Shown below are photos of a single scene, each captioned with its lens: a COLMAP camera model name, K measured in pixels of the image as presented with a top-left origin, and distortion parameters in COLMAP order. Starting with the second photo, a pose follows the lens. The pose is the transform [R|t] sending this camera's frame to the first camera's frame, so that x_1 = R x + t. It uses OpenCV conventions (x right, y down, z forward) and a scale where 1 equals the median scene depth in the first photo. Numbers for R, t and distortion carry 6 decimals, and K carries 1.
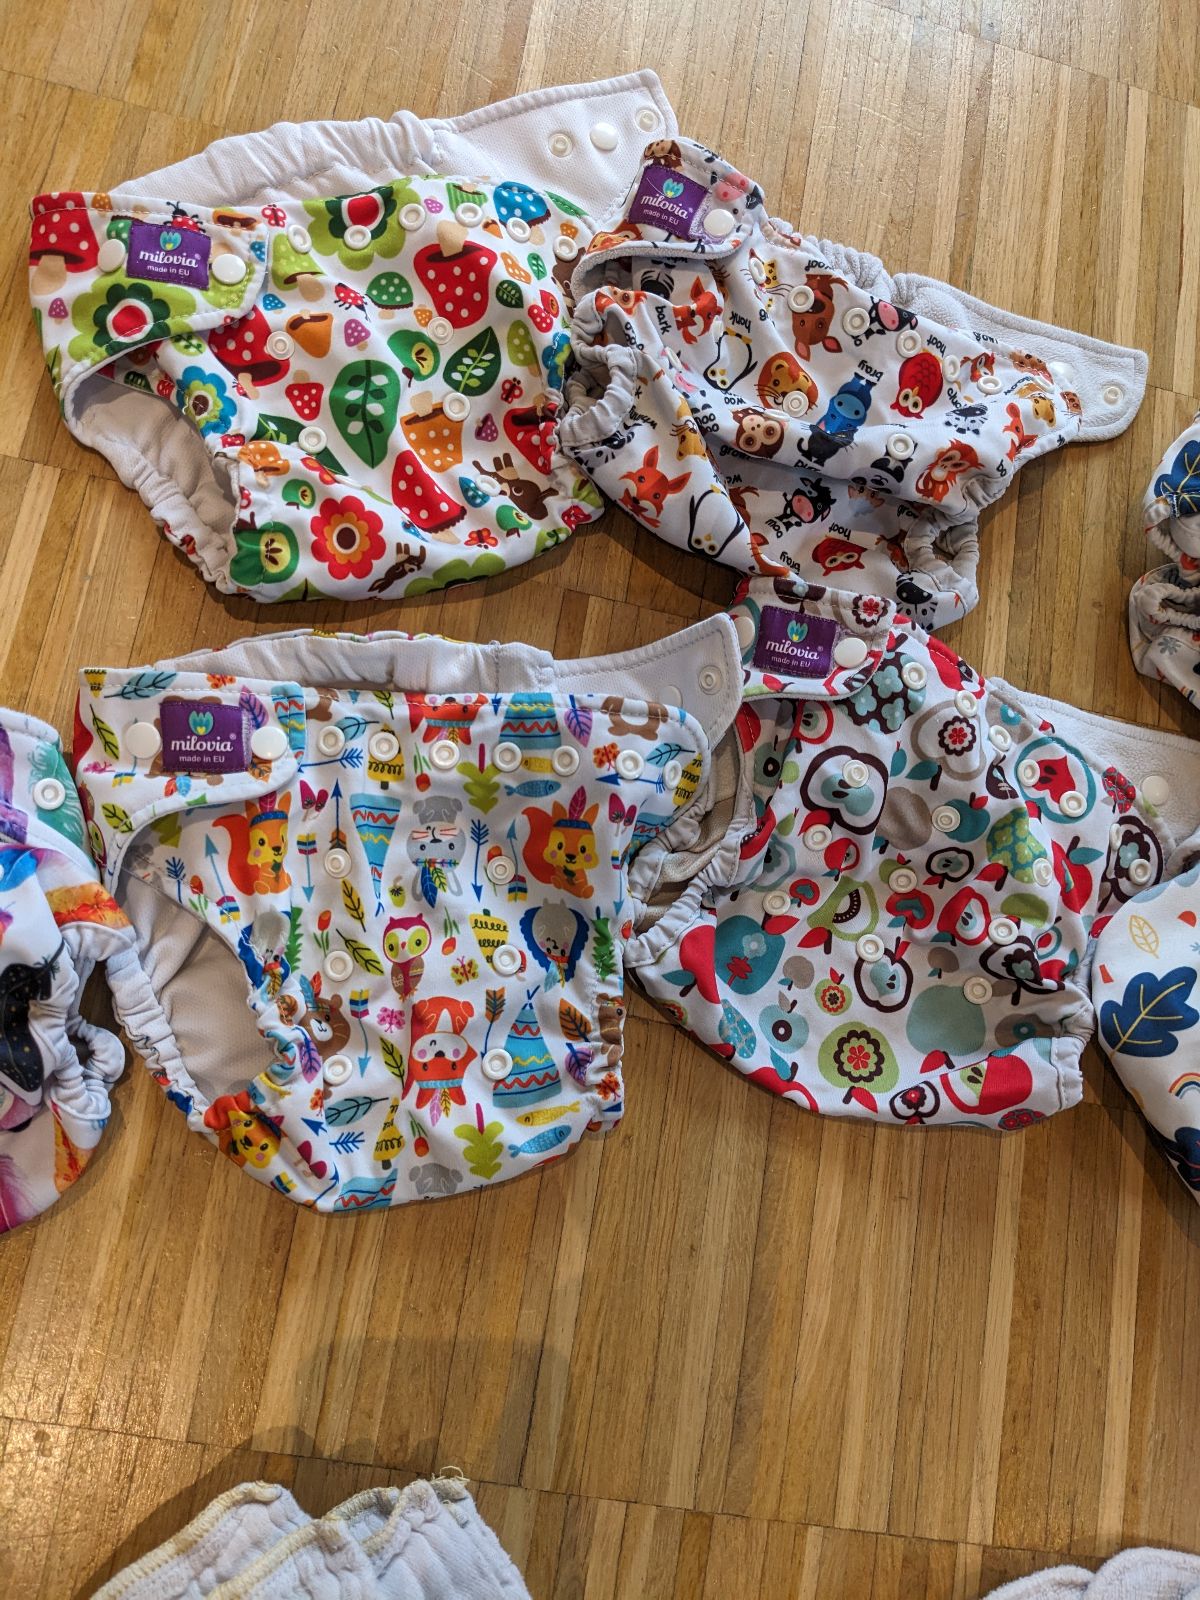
lens RADIAL K [[1357.8, 0, 600.0], [0, 1357.8, 800.0], [0, 0, 1]] dist [0.039812, -0.094402]
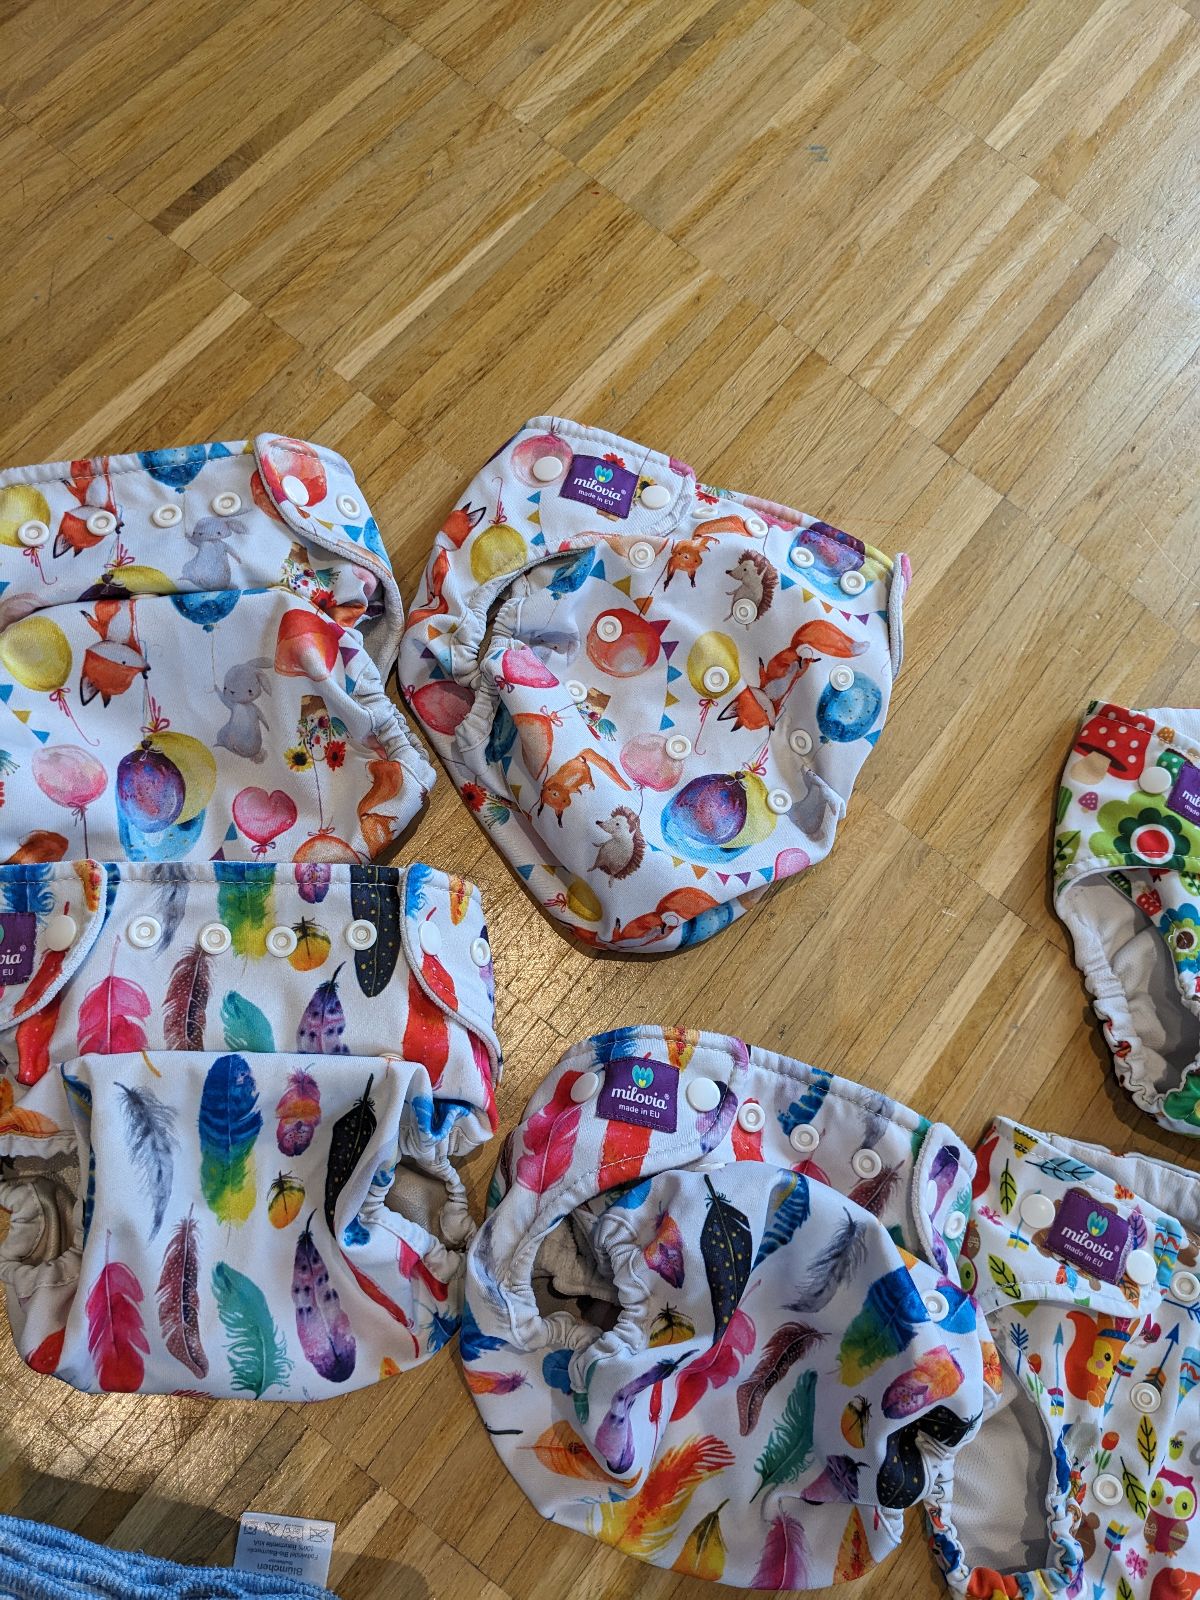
lens RADIAL K [[1357.8, 0, 600.0], [0, 1357.8, 800.0], [0, 0, 1]] dist [0.039812, -0.094402]
pose [[0.877122, 0.435259, -0.202993, -0.545742], [-0.460604, 0.882080, -0.098885, -0.062588], [0.136015, 0.180234, 0.974174, -0.169844]]
